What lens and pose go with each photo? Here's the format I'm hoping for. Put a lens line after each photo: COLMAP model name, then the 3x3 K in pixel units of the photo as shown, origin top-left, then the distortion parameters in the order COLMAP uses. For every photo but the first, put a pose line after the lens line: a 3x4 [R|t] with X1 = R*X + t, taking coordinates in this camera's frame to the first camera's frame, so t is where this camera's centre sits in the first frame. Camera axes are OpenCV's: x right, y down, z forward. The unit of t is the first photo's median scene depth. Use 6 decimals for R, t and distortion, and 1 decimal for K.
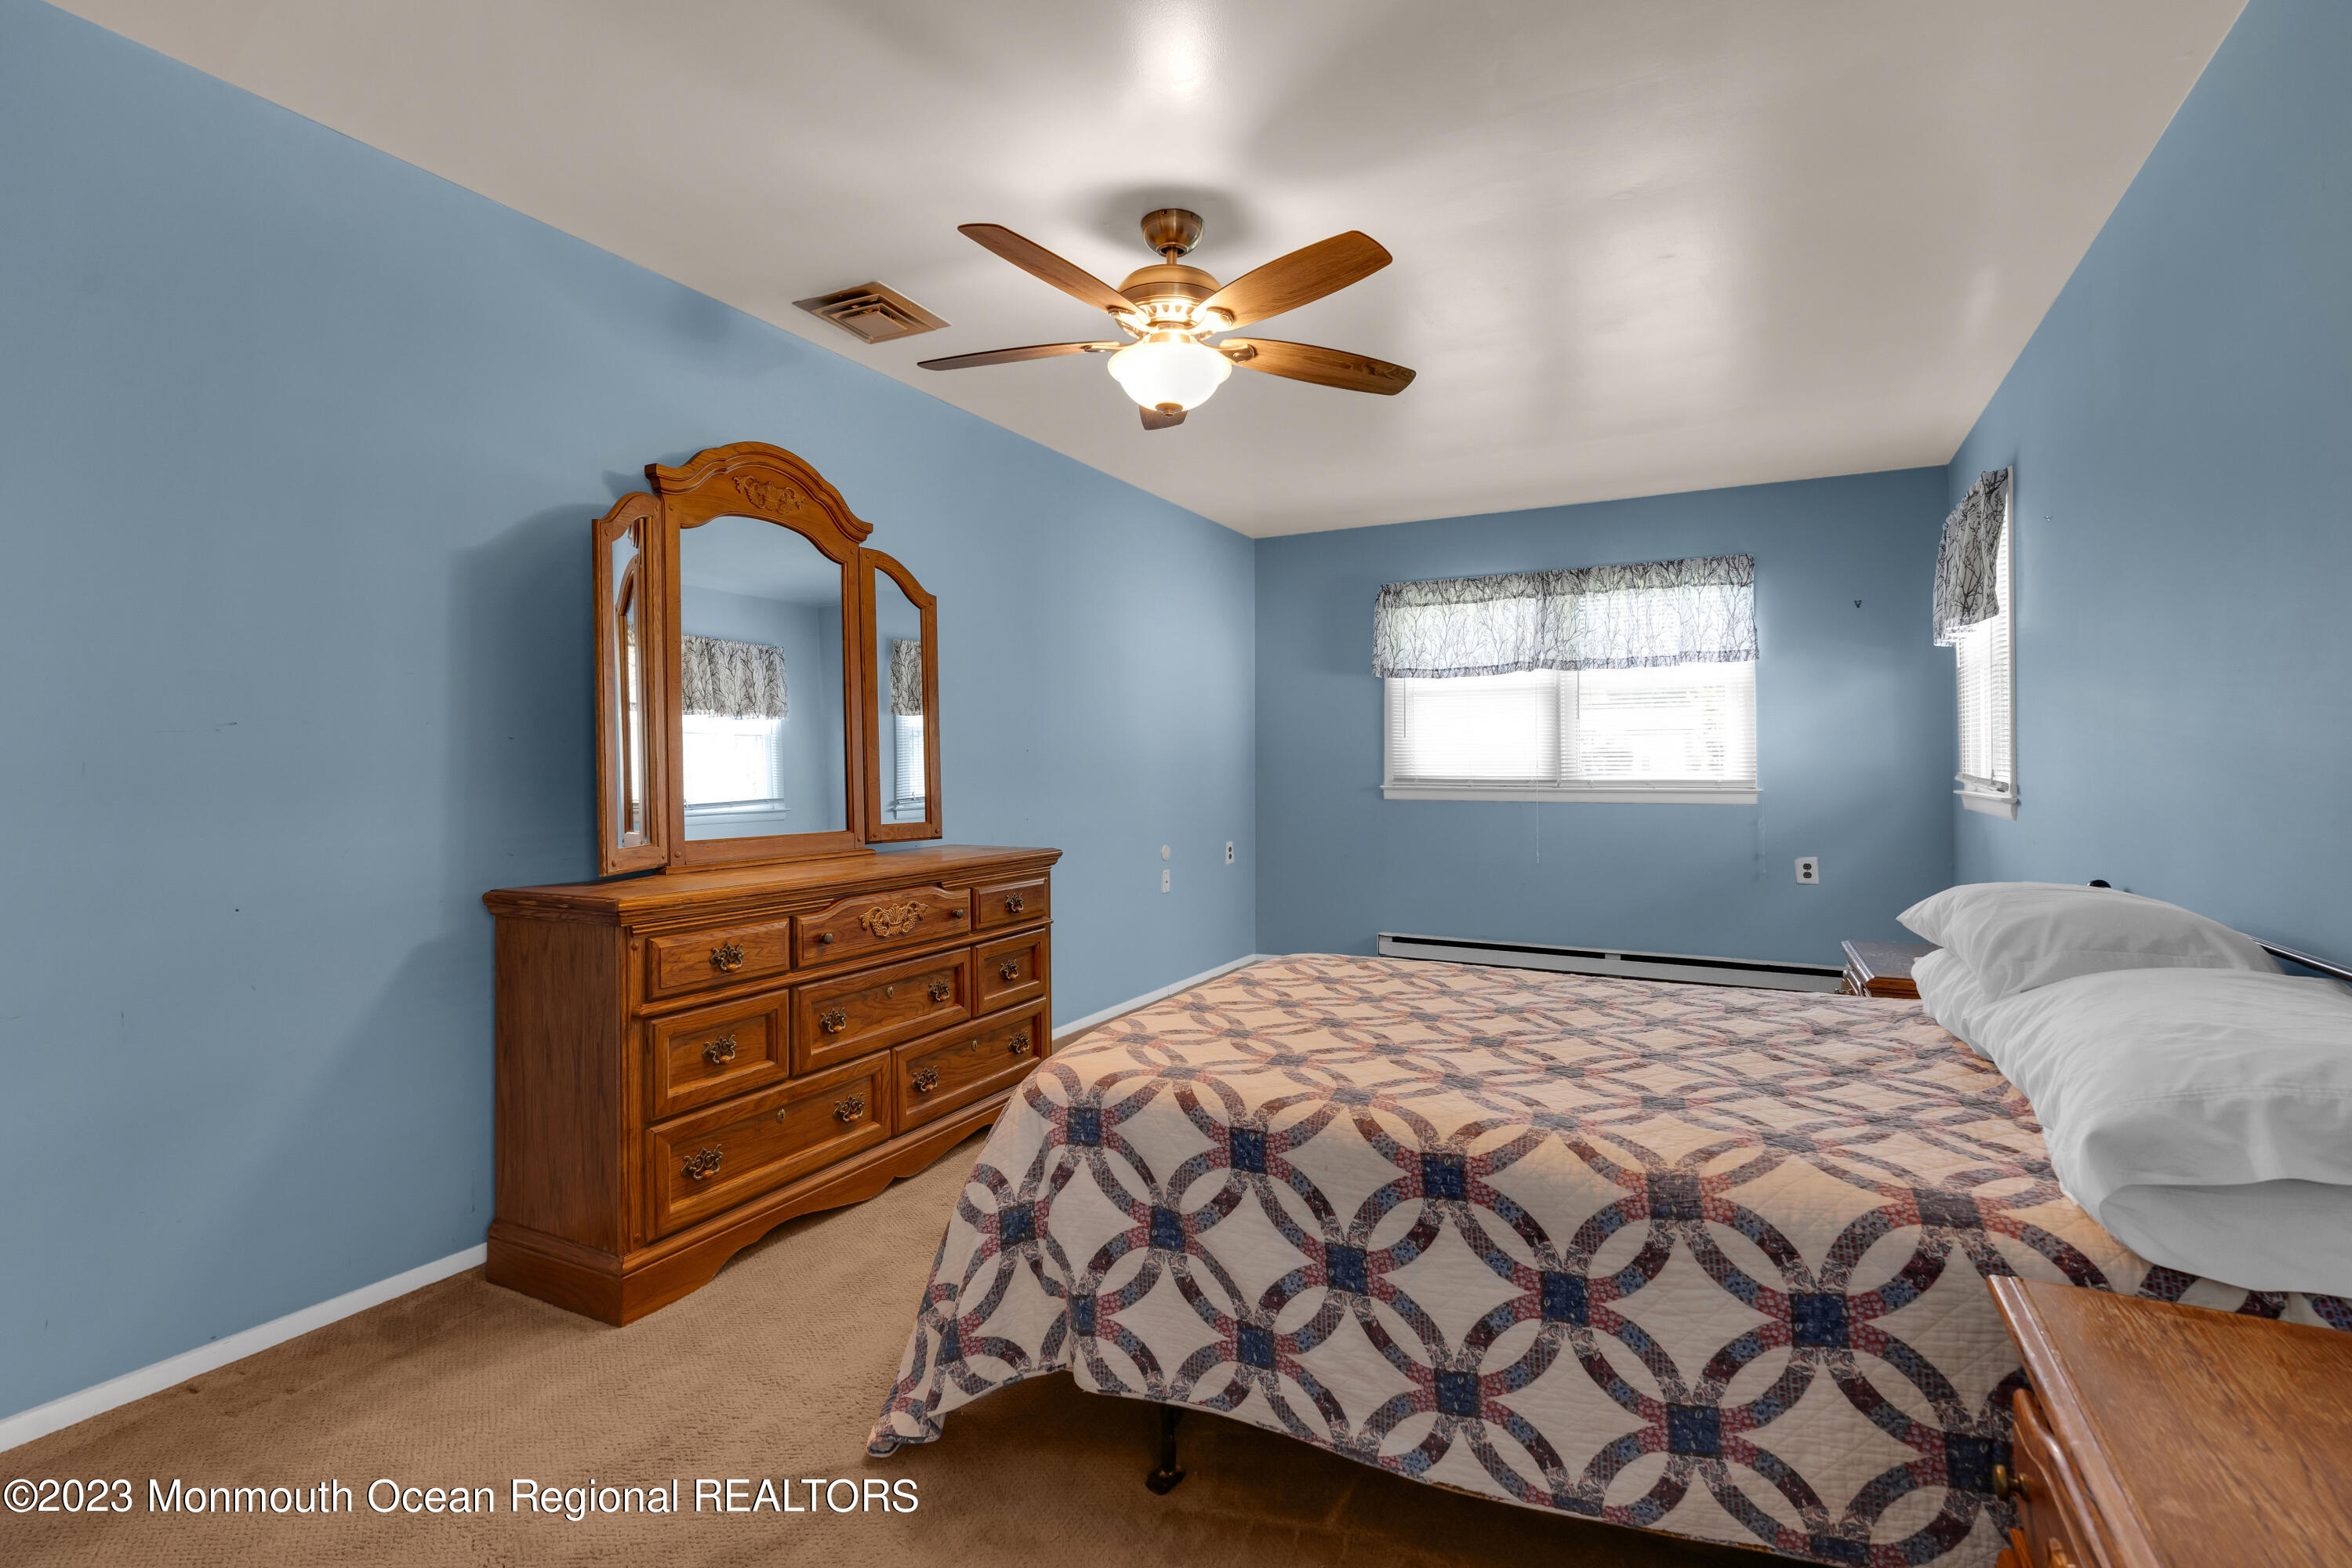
lens RADIAL K [[1090.3, 0, 1153.0], [0, 1090.3, 774.3], [0, 0, 1]] dist [-0.002380, 0.002422]
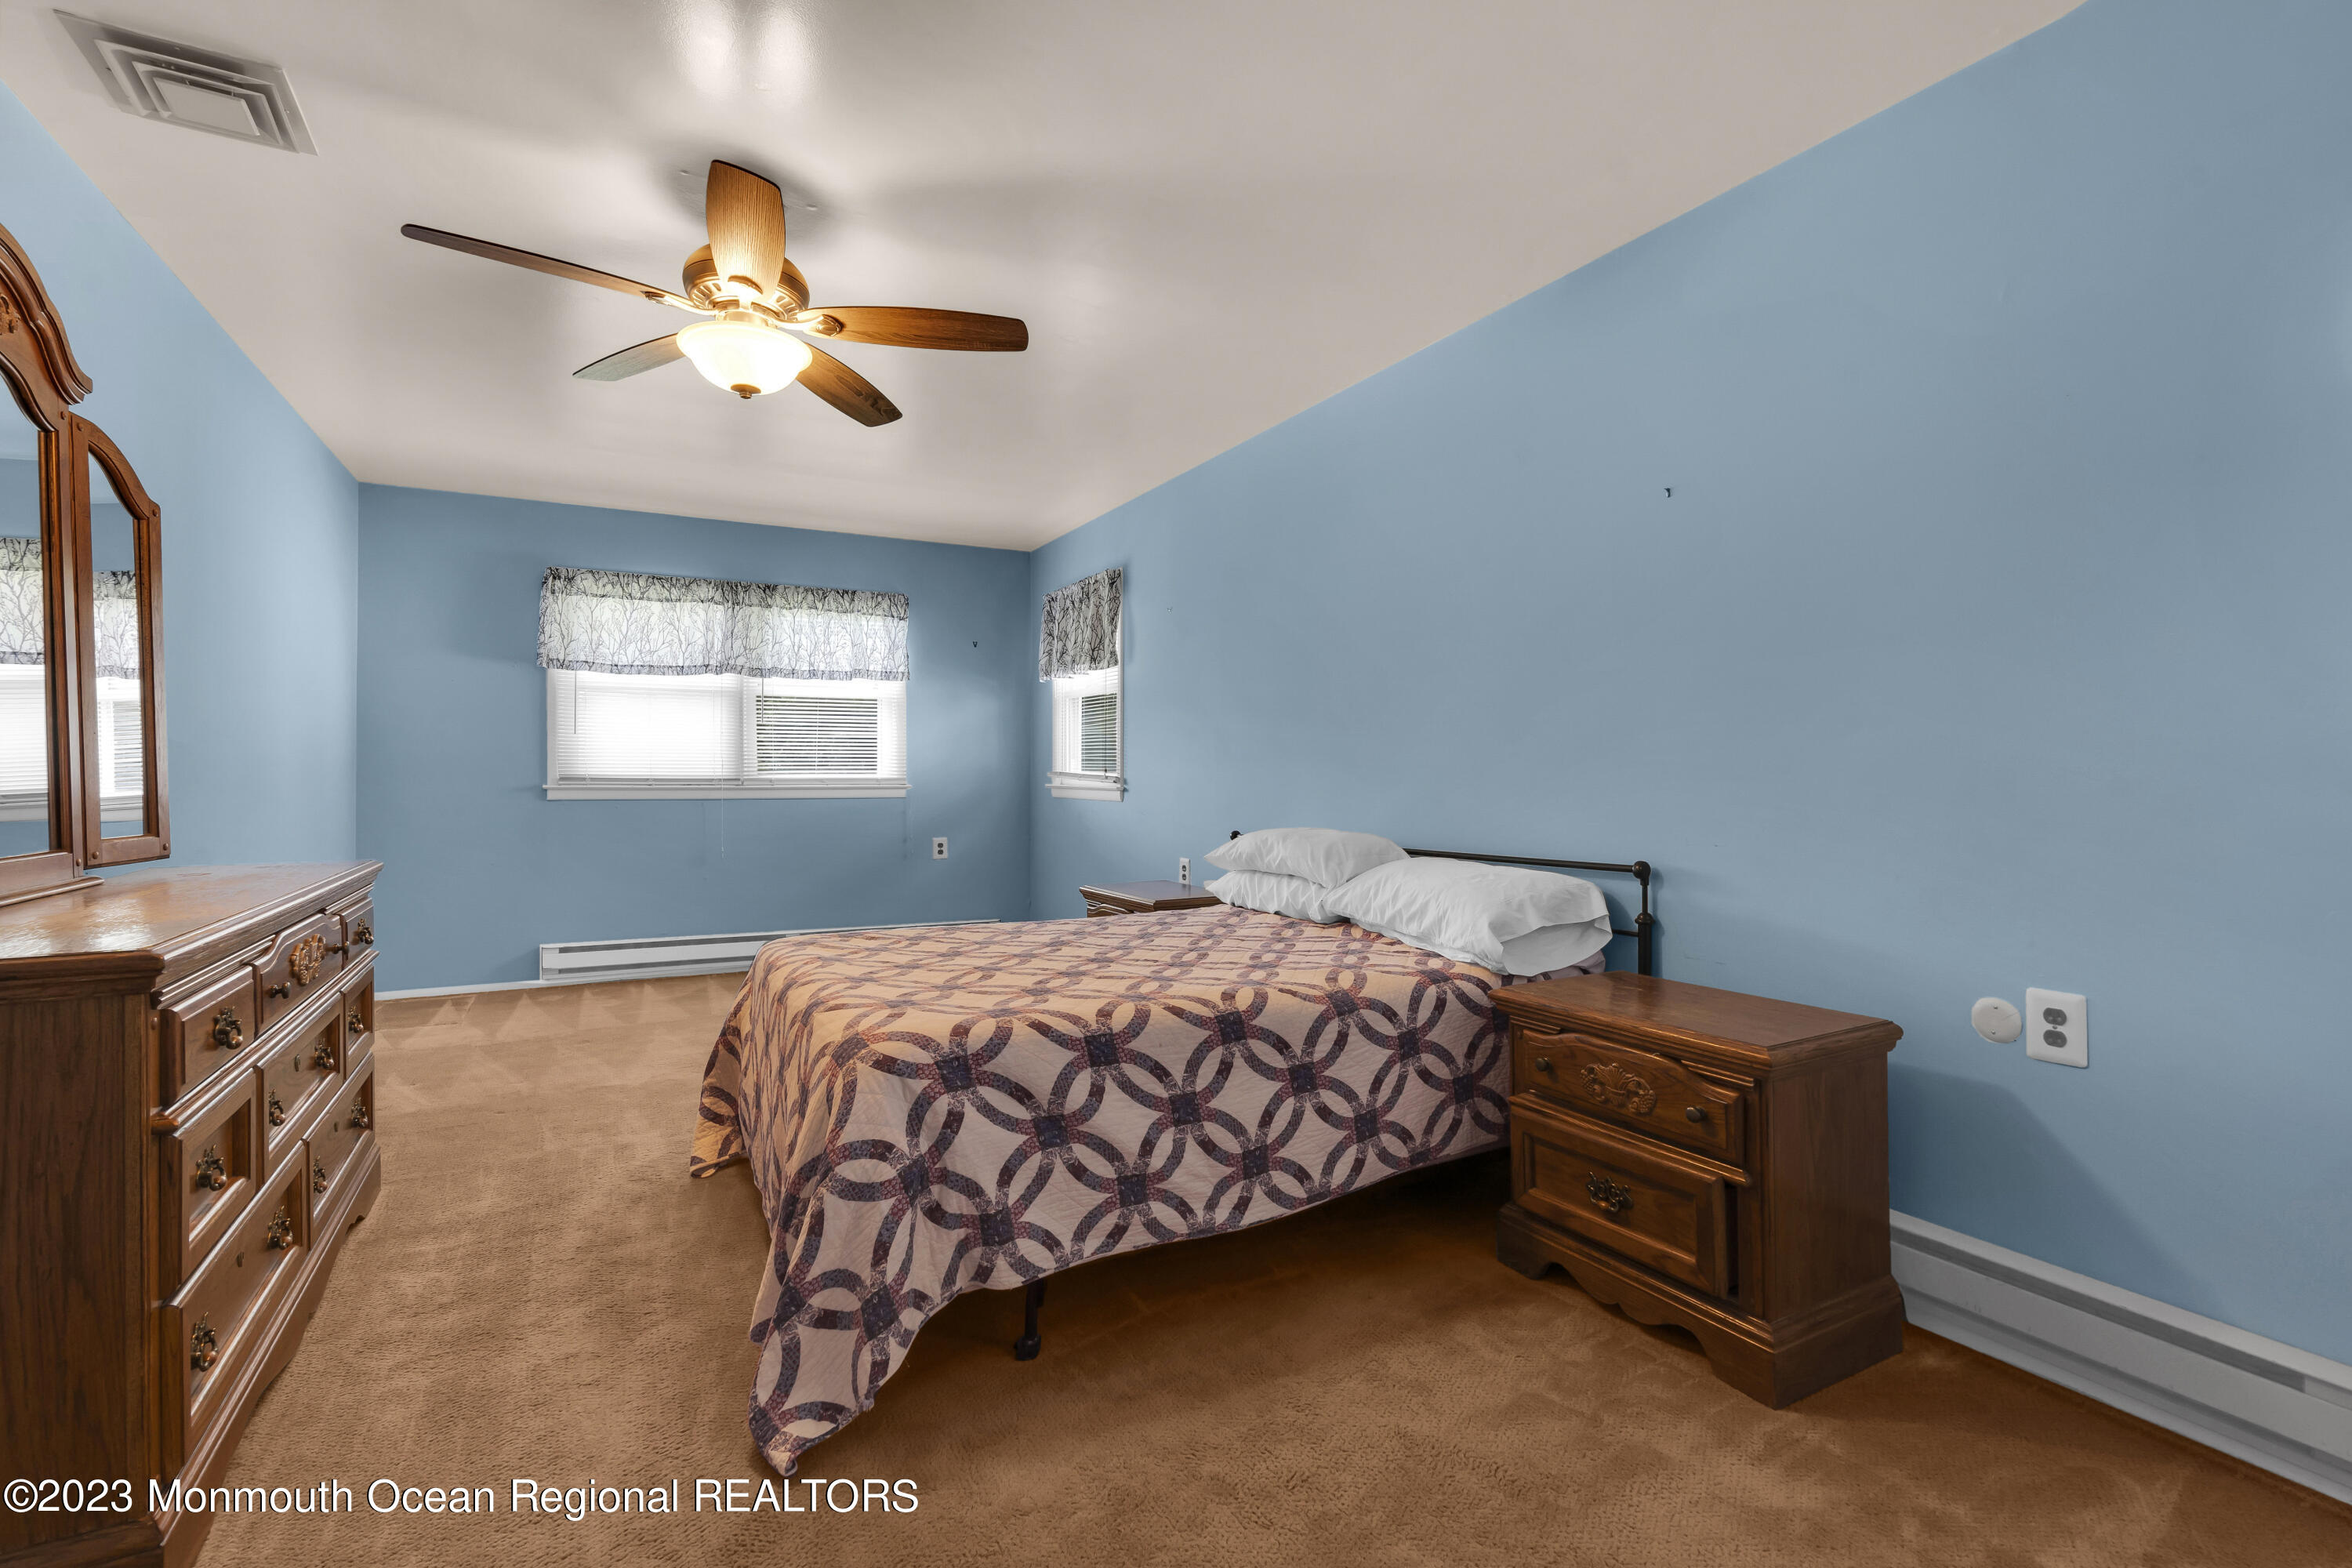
lens RADIAL K [[1090.3, 0, 1153.0], [0, 1090.3, 774.3], [0, 0, 1]] dist [-0.002380, 0.002422]
pose [[0.559849, 0.002875, 0.828590, -0.418849], [0.002385, 0.999984, -0.005082, 0.011015], [-0.828591, 0.004821, 0.559833, 0.099561]]
